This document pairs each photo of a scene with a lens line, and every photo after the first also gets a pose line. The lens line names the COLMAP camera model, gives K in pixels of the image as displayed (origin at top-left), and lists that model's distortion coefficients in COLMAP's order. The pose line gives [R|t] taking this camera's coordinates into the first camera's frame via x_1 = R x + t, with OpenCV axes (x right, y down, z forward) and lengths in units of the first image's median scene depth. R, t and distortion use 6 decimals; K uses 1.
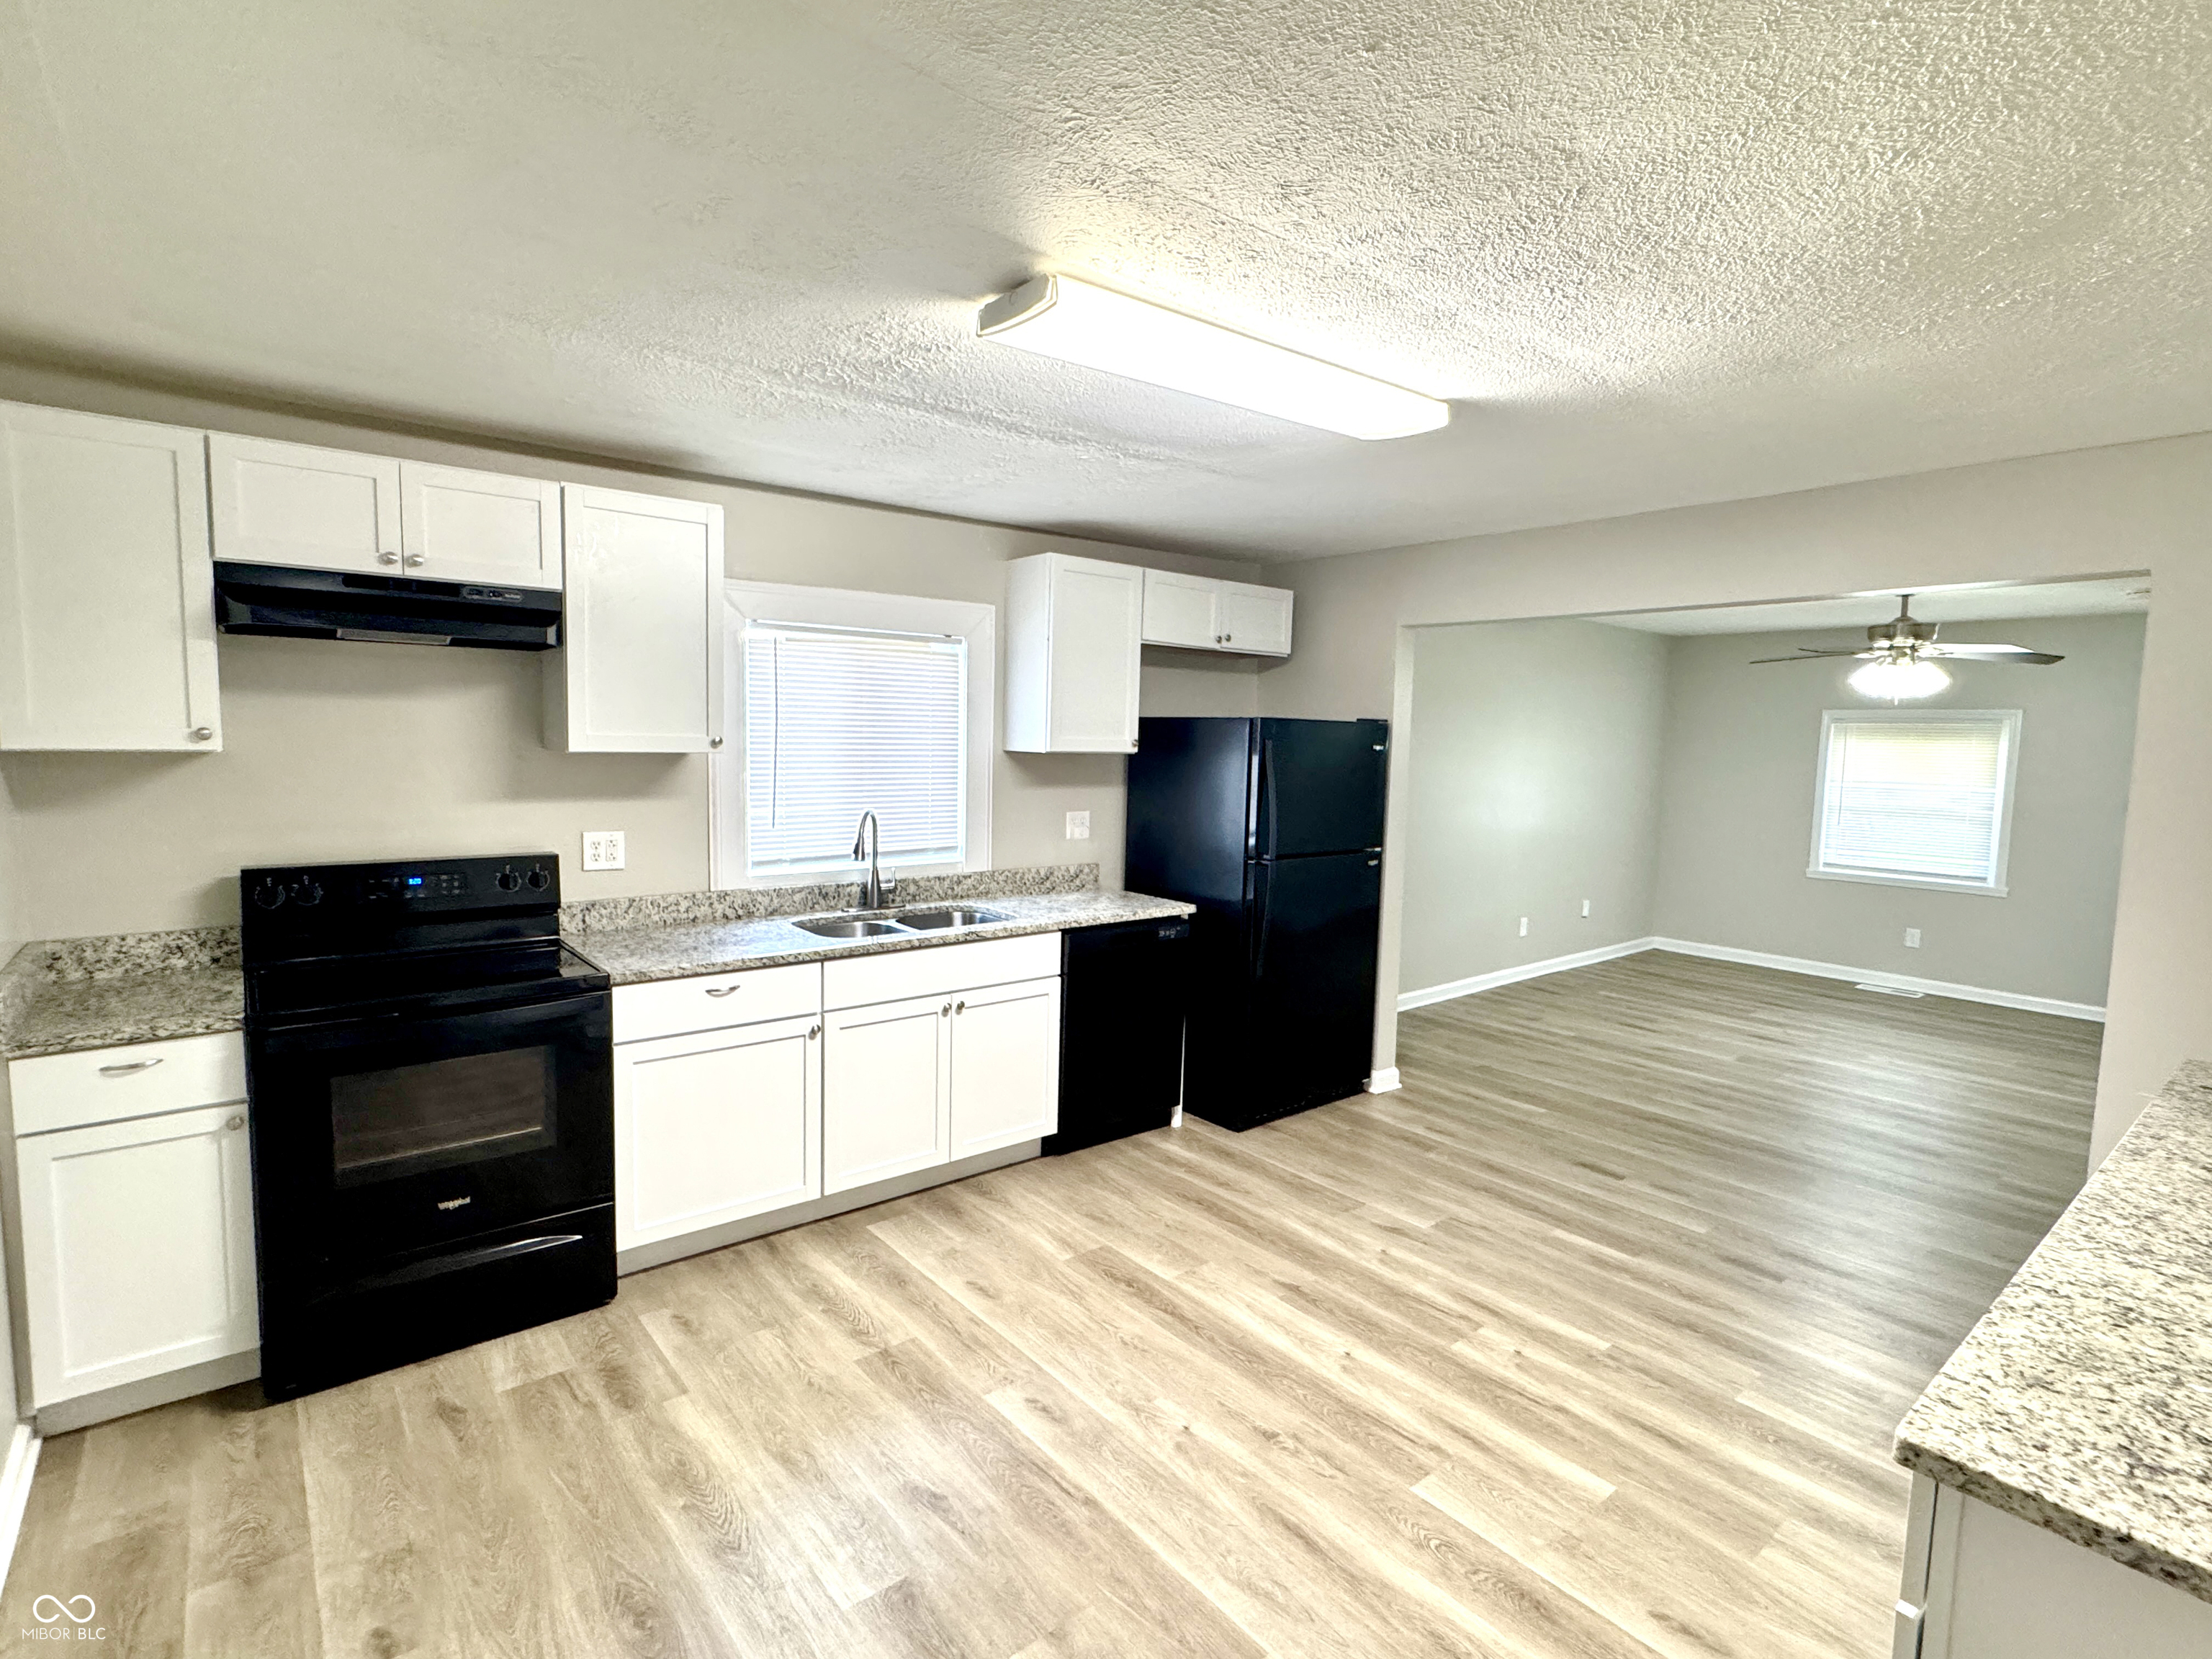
lens RADIAL K [[1059.2, 0, 1100.3], [0, 1059.2, 830.6], [0, 0, 1]] dist [-0.003612, 0.000980]
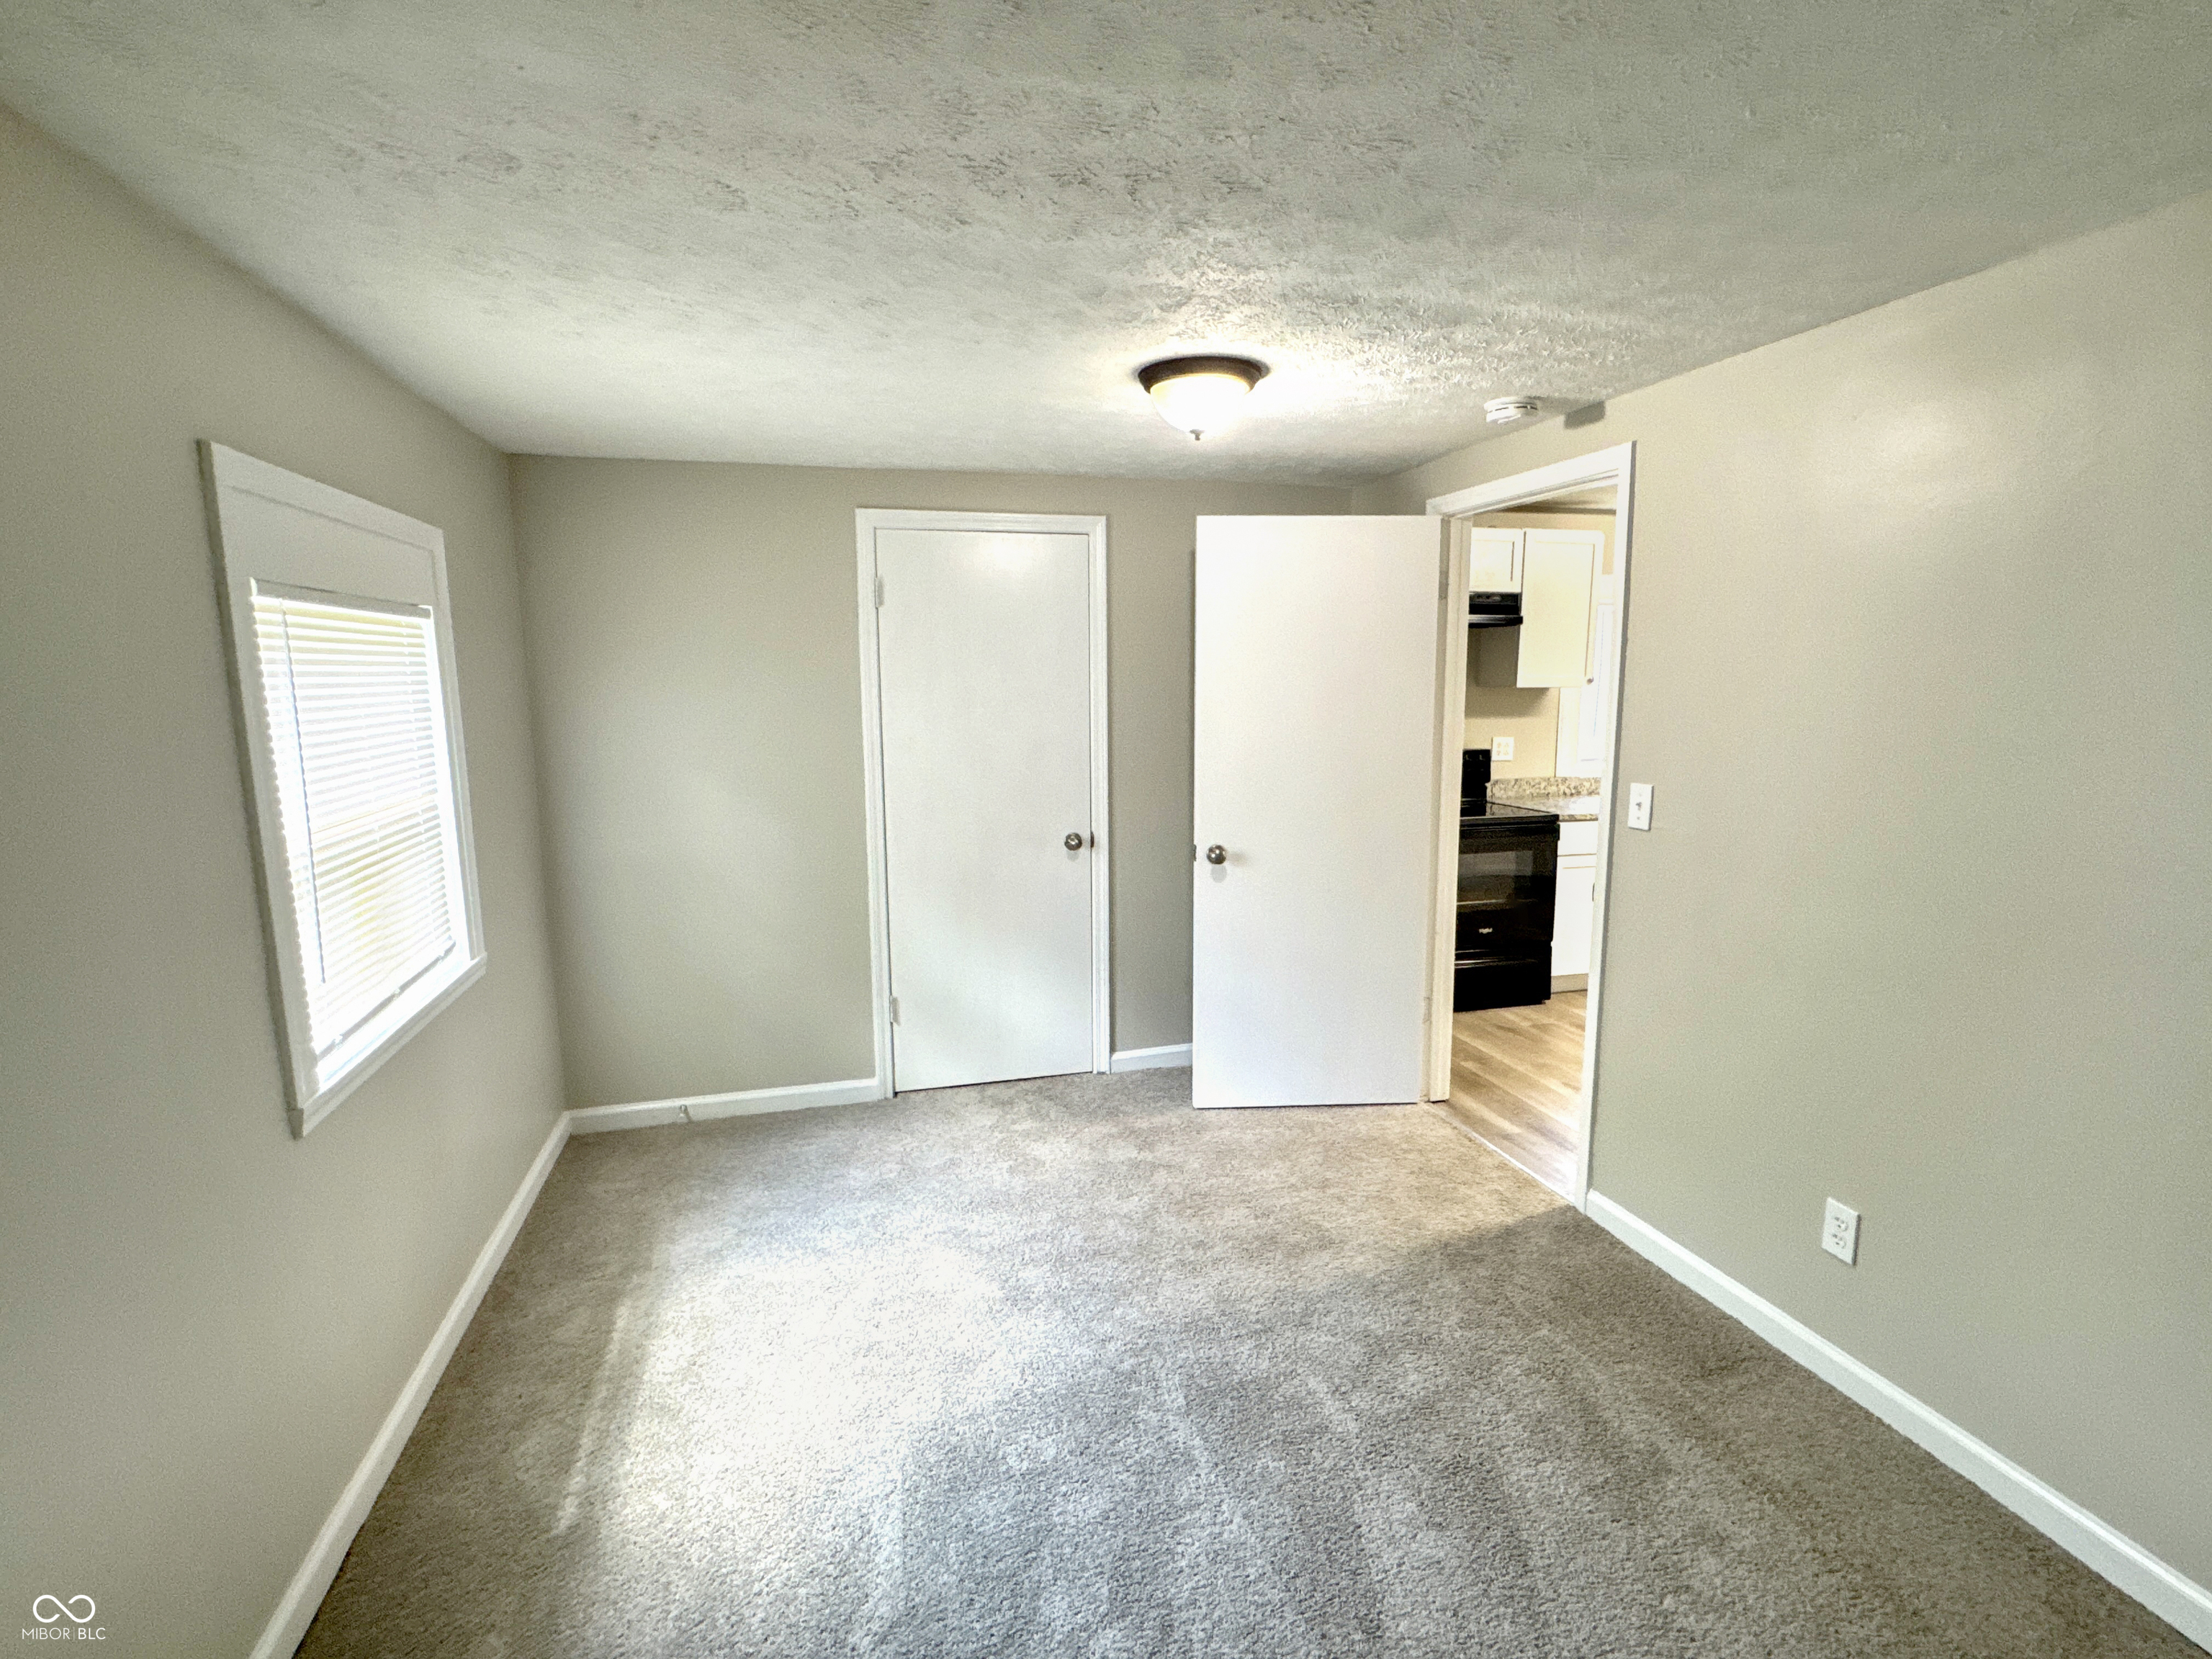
lens RADIAL K [[1059.2, 0, 1100.3], [0, 1059.2, 830.6], [0, 0, 1]] dist [-0.003612, 0.000980]
pose [[0.914366, 0.040556, -0.402854, -0.395916], [-0.018043, 0.998064, 0.059524, 0.062619], [0.404488, -0.047158, 0.913327, -0.795786]]
